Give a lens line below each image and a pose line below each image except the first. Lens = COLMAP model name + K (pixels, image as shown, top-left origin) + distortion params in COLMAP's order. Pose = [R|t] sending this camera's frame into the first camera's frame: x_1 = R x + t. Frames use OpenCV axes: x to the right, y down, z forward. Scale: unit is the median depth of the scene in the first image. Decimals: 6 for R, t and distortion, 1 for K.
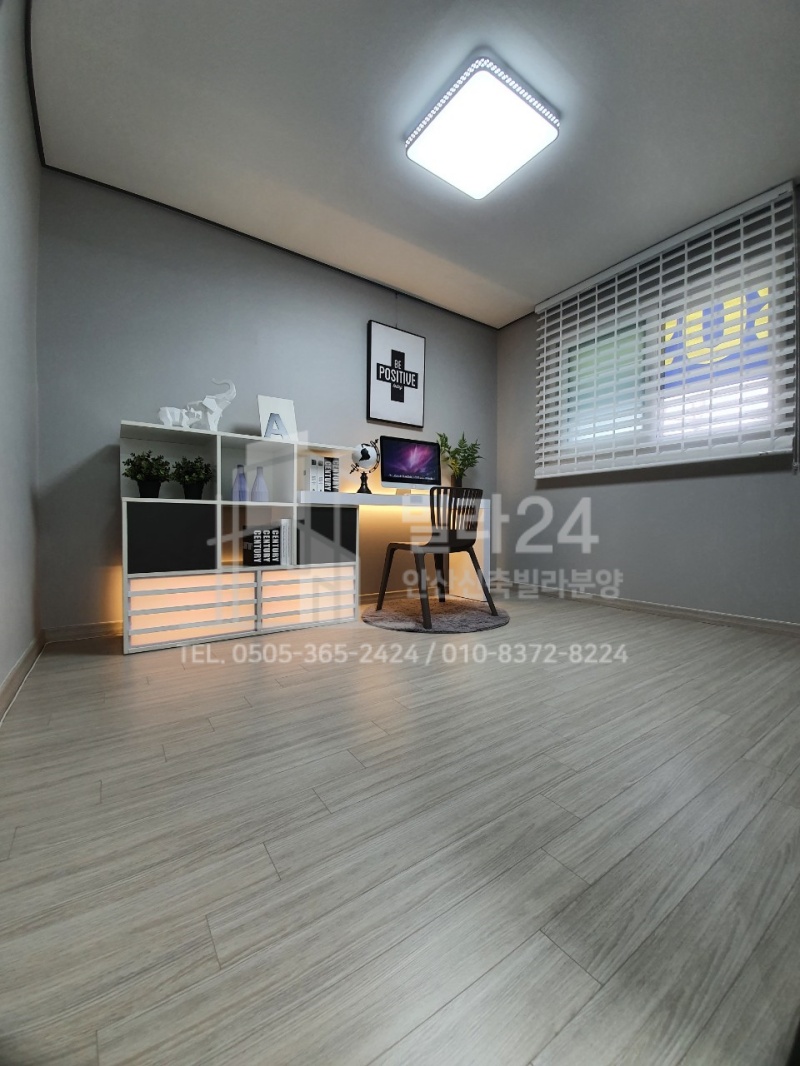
lens RADIAL K [[430.8, 0, 398.8], [0, 430.8, 532.4], [0, 0, 1]] dist [-0.002421, -0.000491]
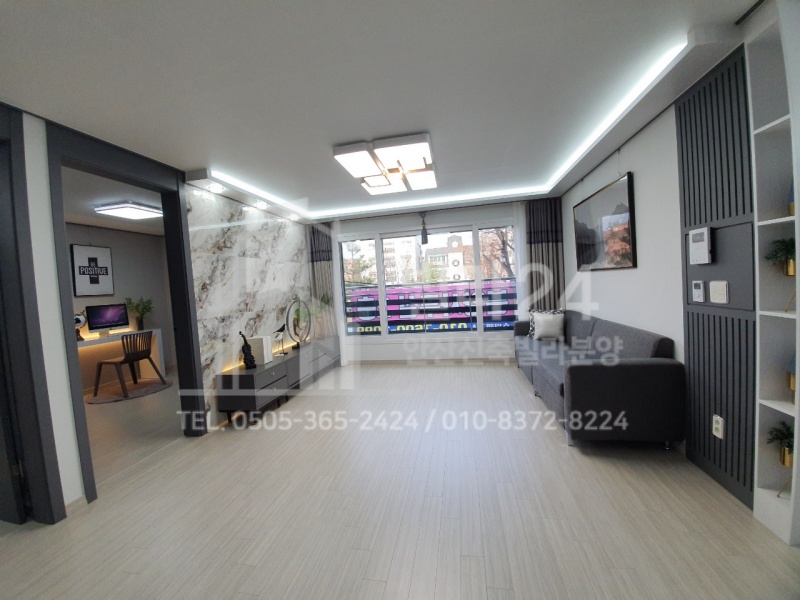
lens RADIAL K [[323.3, 0, 398.7], [0, 323.3, 299.1], [0, 0, 1]] dist [-0.002421, -0.000491]
pose [[0.712122, -0.071254, 0.698430, -0.047500], [0.080646, 0.996553, 0.019442, -0.163547], [-0.697408, 0.042481, 0.715414, -0.952053]]
